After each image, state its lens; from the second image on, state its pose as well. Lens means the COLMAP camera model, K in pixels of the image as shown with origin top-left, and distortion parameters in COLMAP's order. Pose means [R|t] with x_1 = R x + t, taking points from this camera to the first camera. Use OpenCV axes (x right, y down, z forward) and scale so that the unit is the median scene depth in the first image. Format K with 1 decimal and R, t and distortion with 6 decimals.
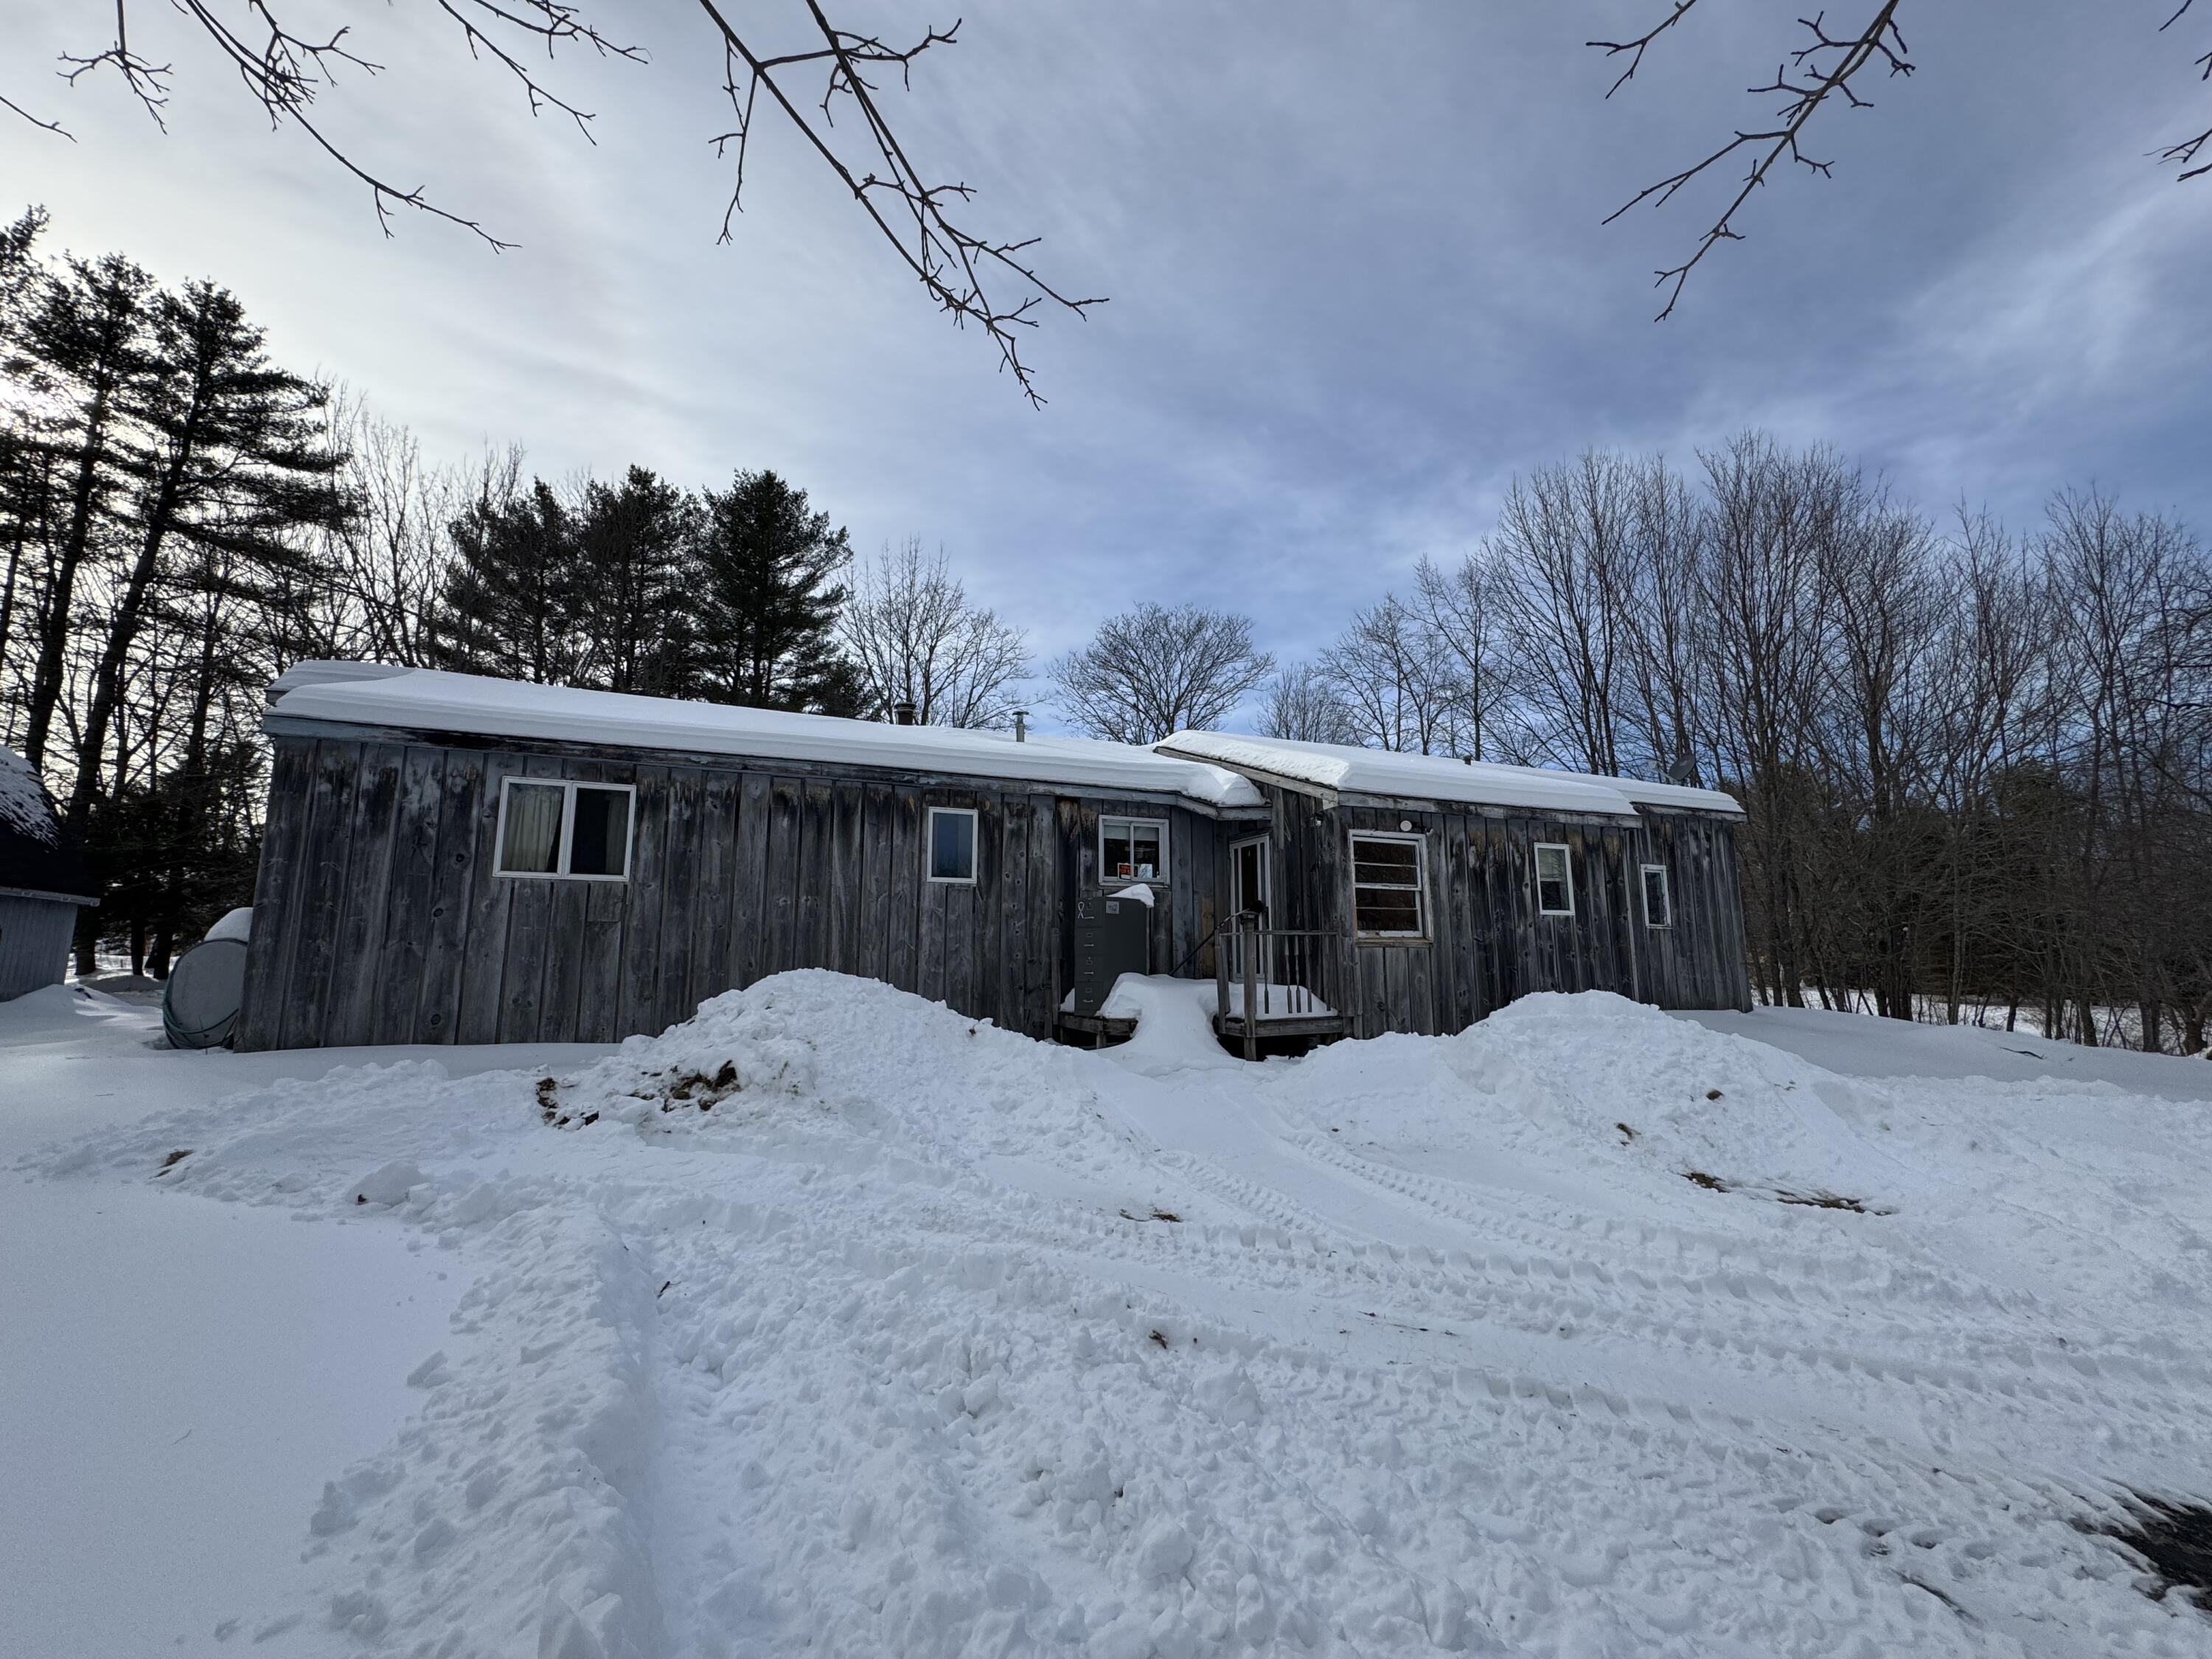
lens RADIAL K [[873.4, 0, 1095.3], [0, 873.4, 822.1], [0, 0, 1]] dist [-0.003994, 0.000055]
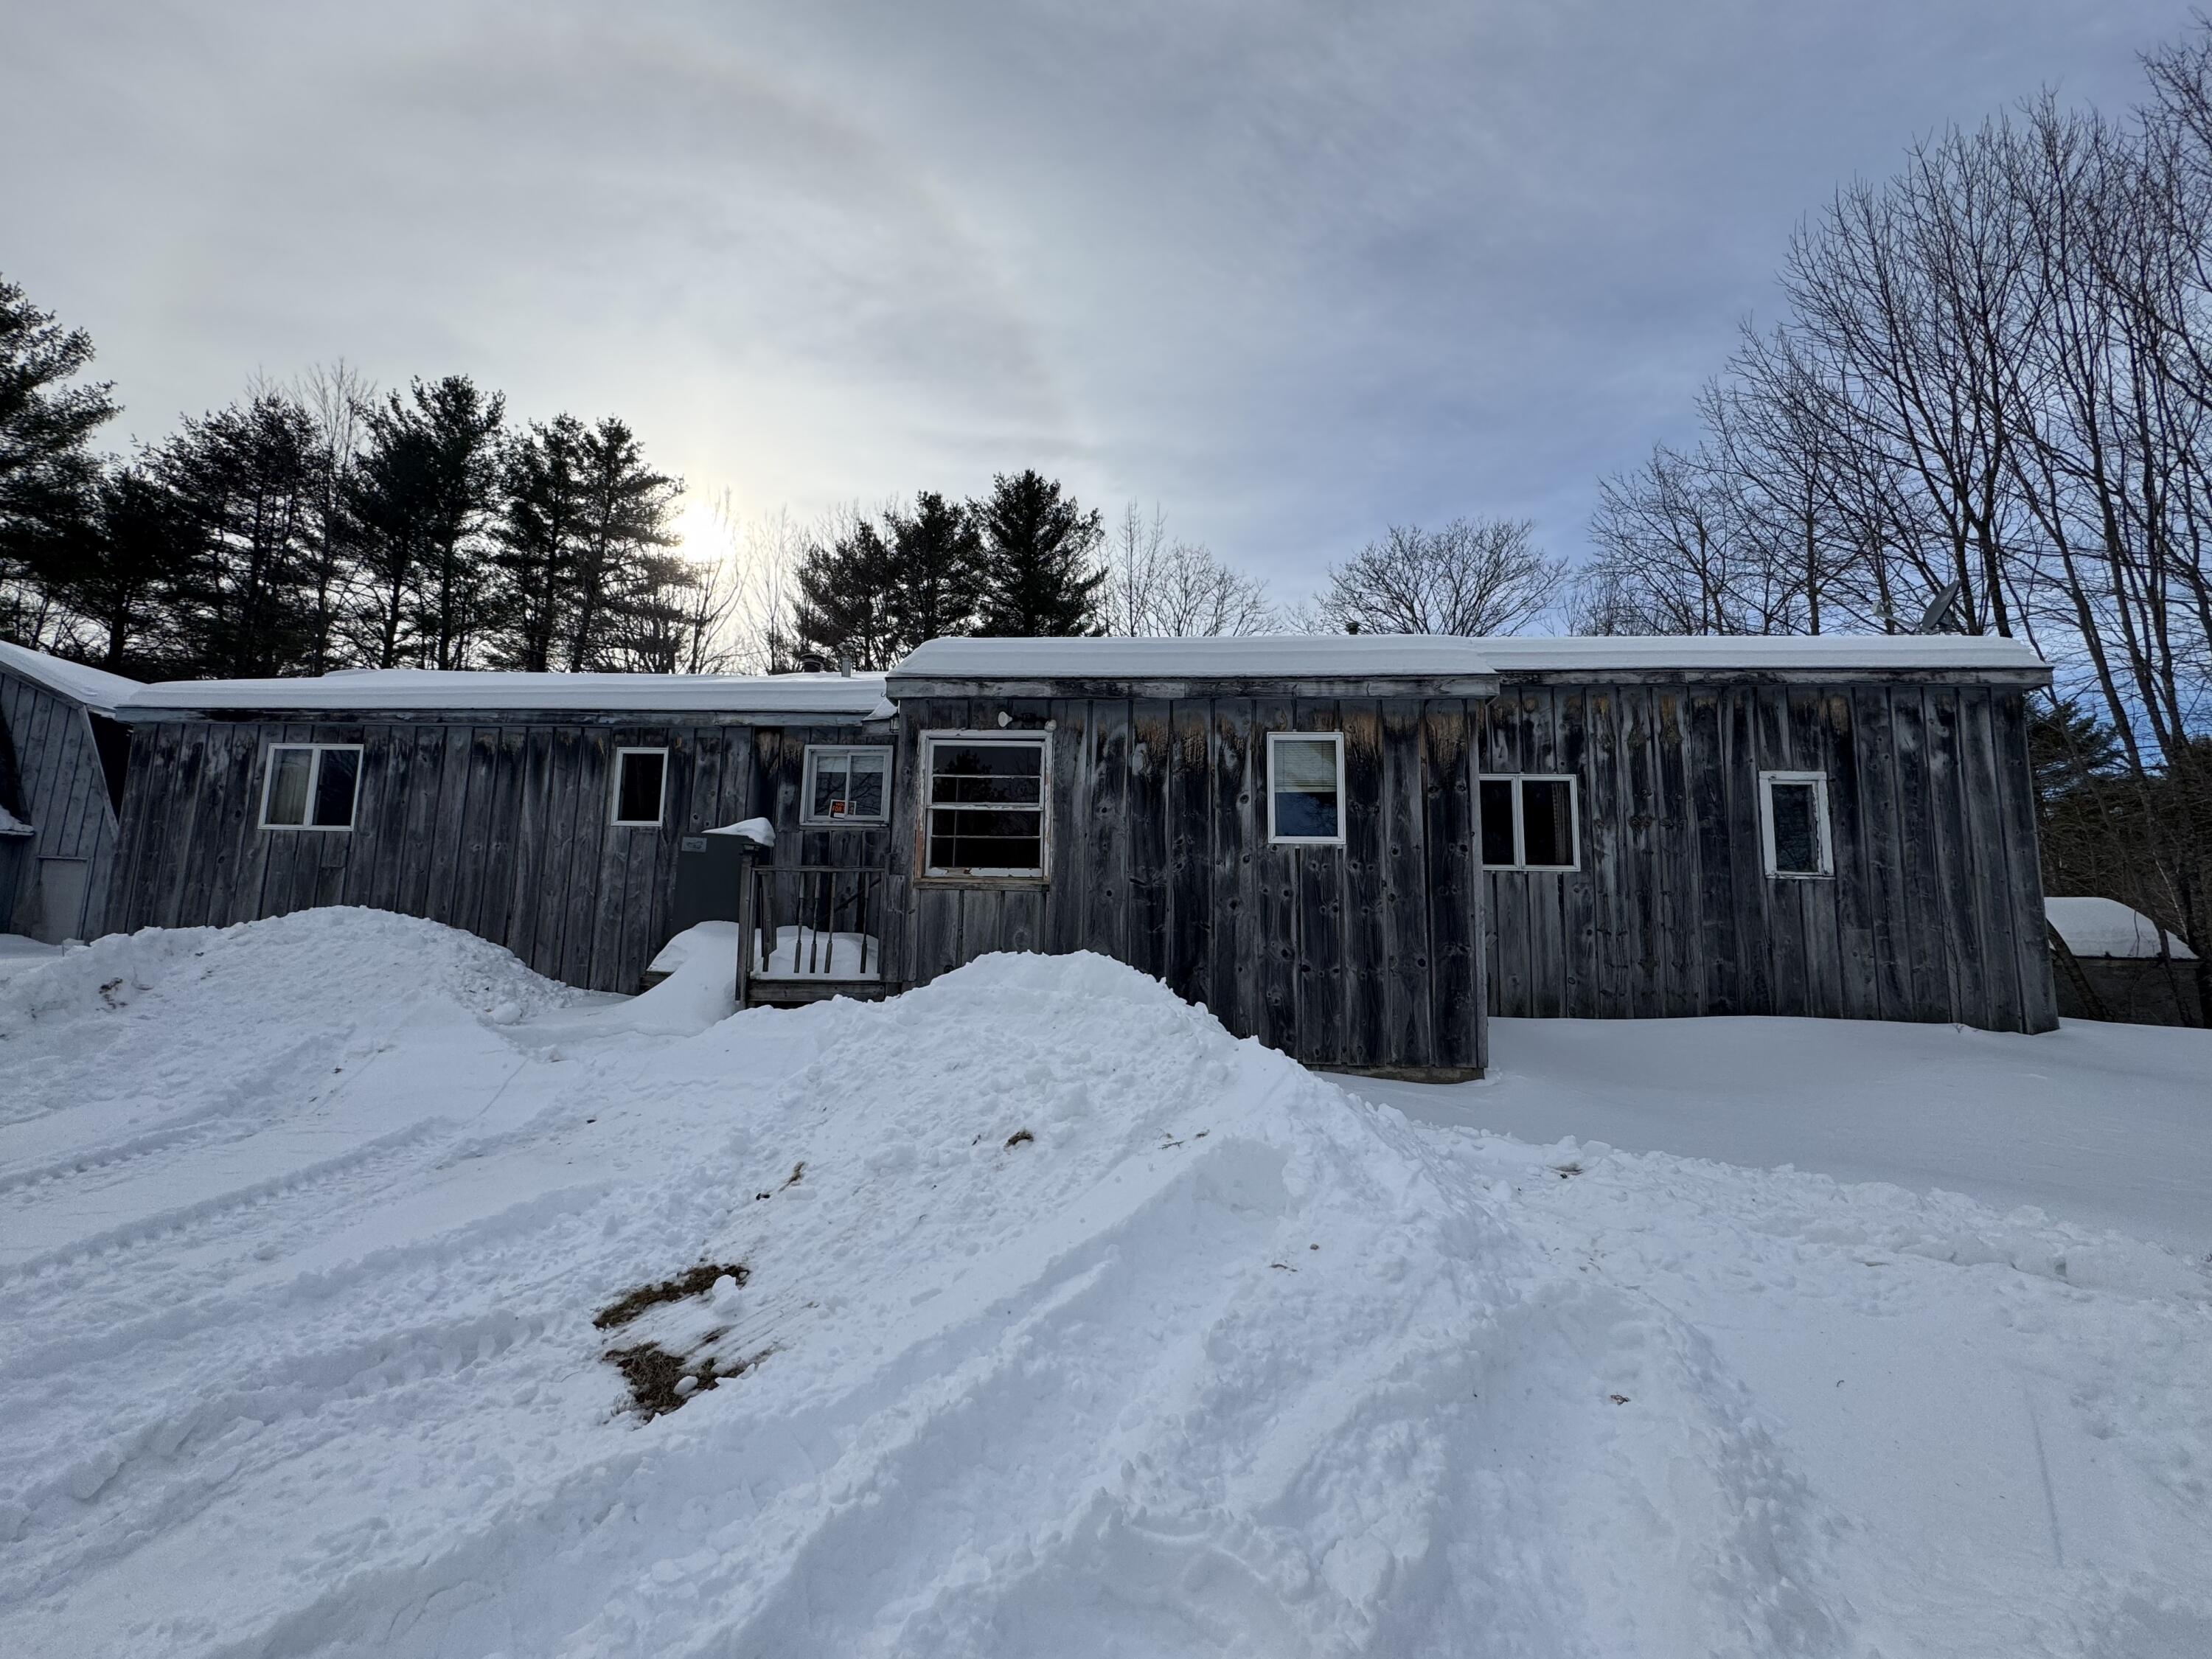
lens RADIAL K [[873.4, 0, 1108.0], [0, 873.4, 816.3], [0, 0, 1]] dist [-0.003994, 0.000055]
pose [[0.892777, -0.042653, -0.448476, 0.719596], [0.047776, 0.998858, 0.000109, 0.083782], [0.447959, -0.021523, 0.893795, 0.390326]]
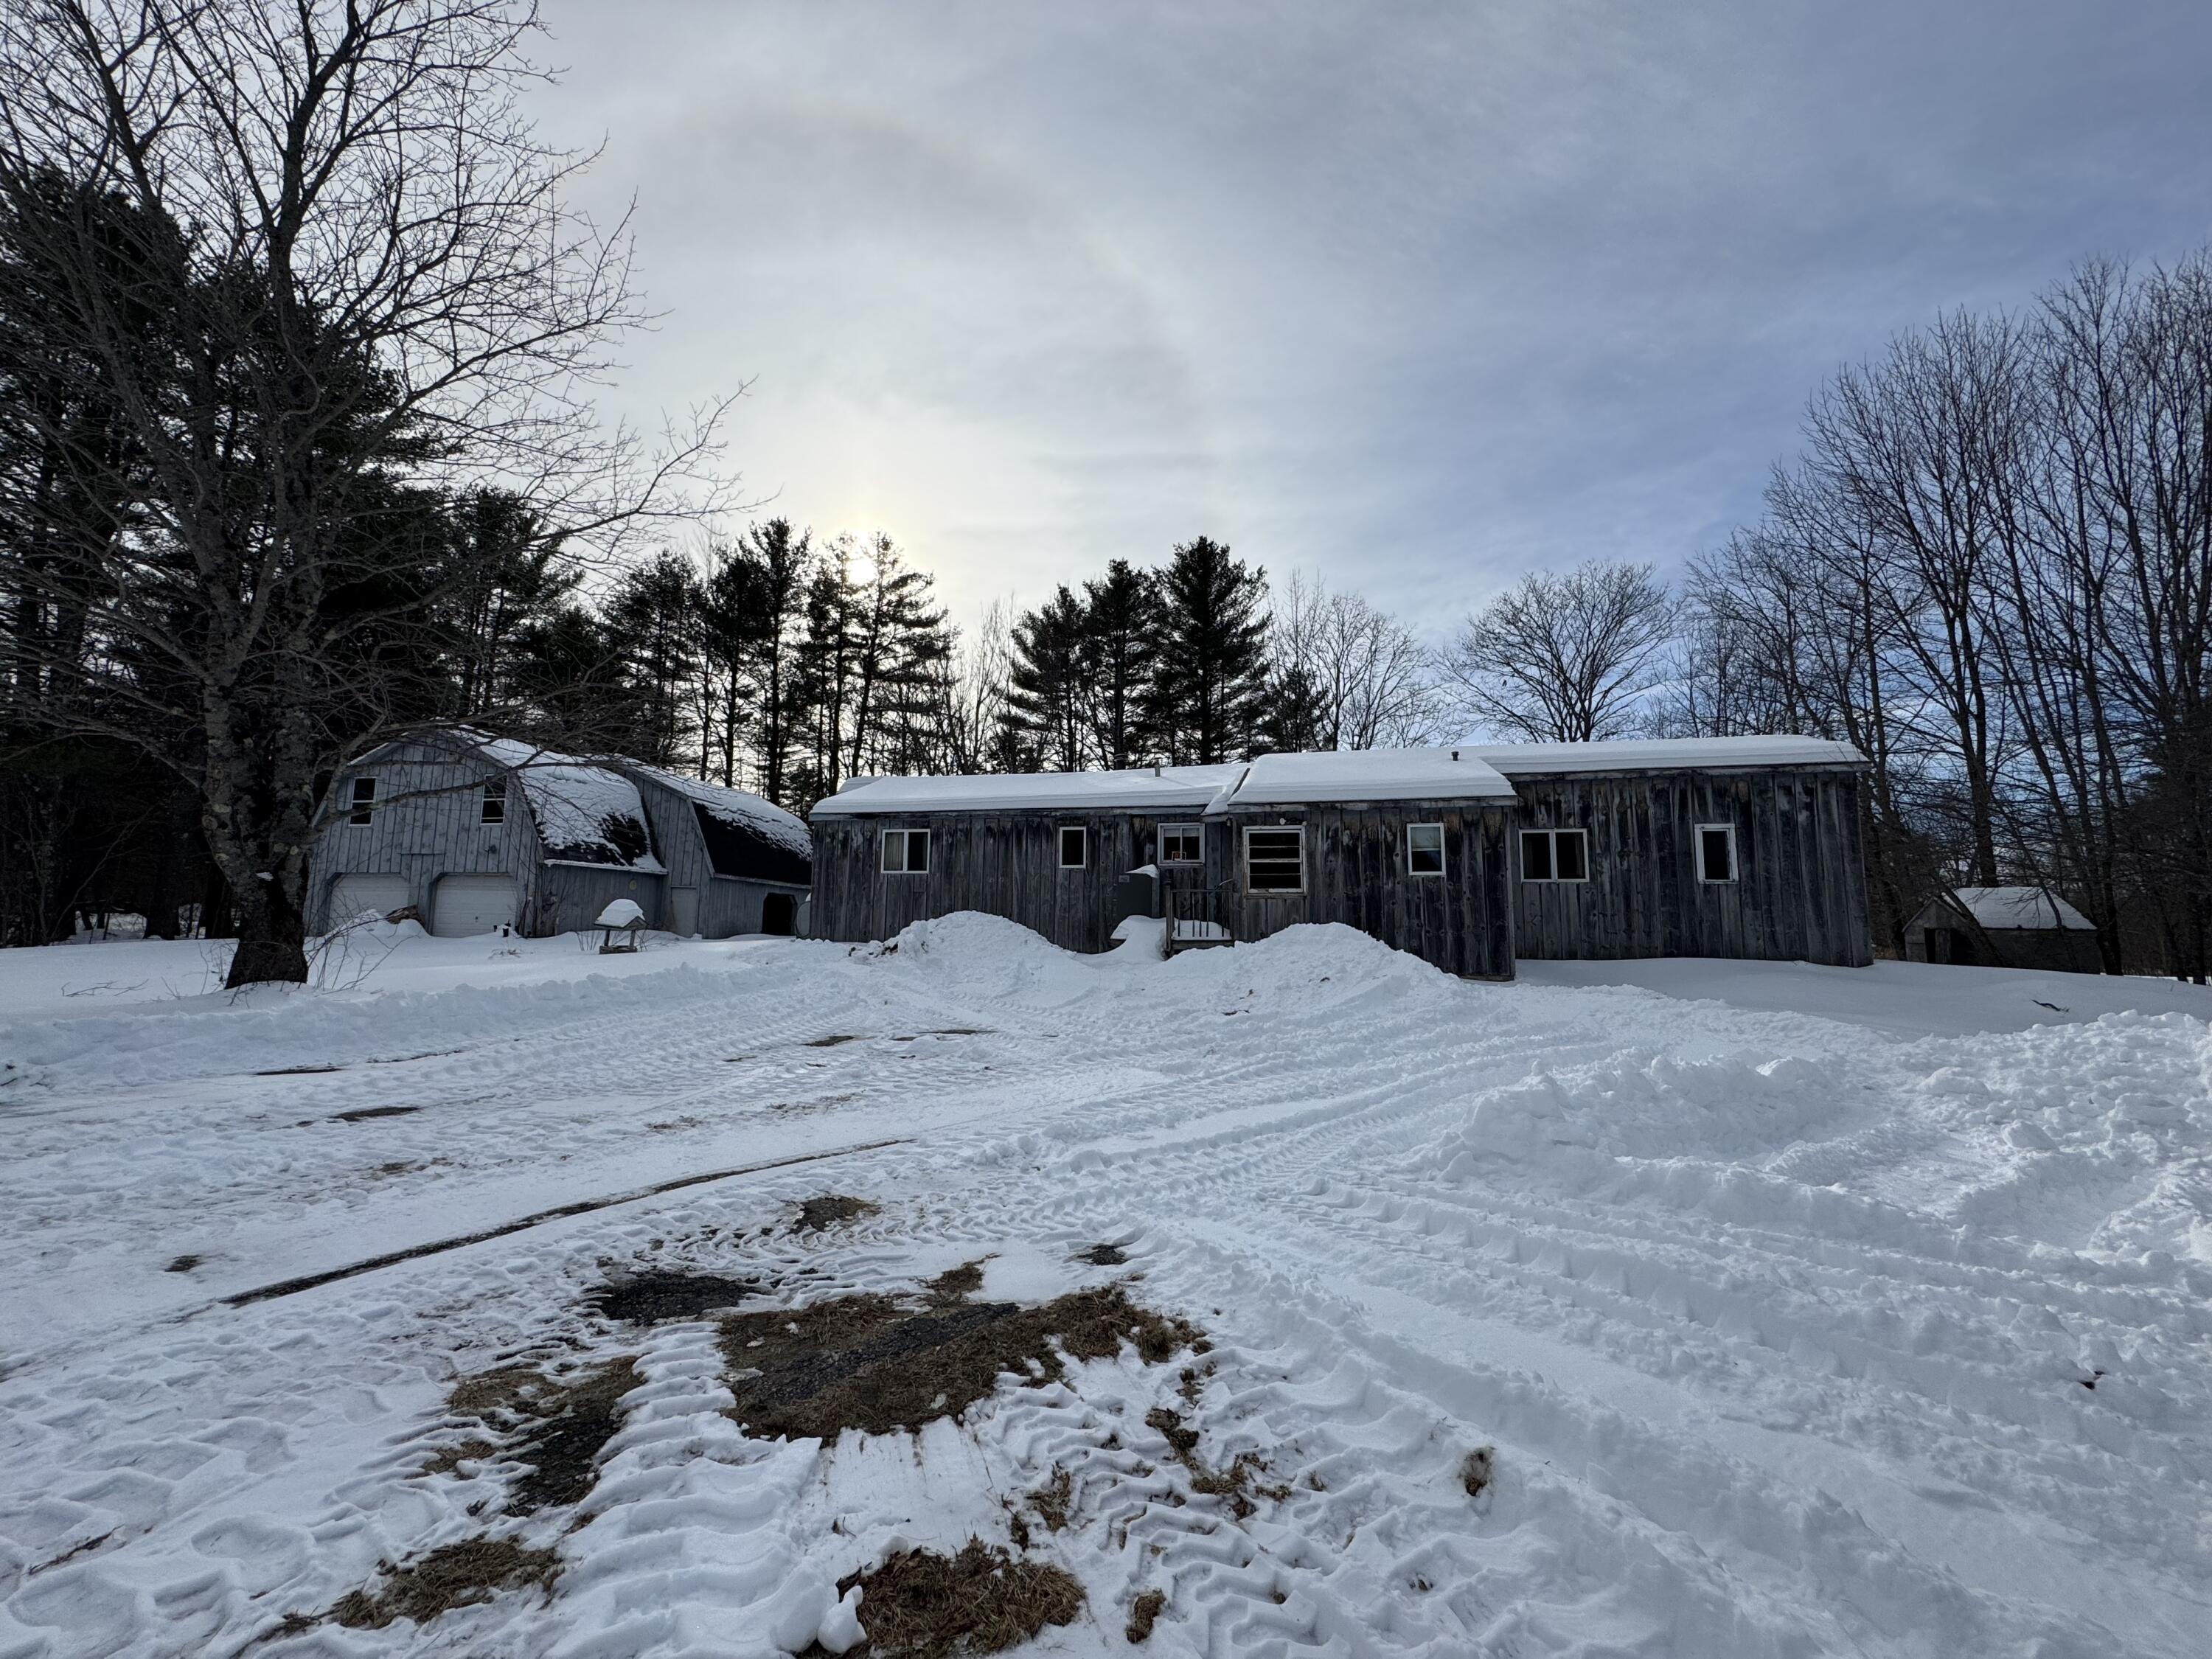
lens RADIAL K [[873.4, 0, 1105.3], [0, 873.4, 816.2], [0, 0, 1]] dist [-0.003994, 0.000055]
pose [[0.798968, -0.070991, -0.597169, 1.001709], [0.081252, 0.996646, -0.009771, -0.015005], [0.595860, -0.040714, 0.802056, -0.428544]]
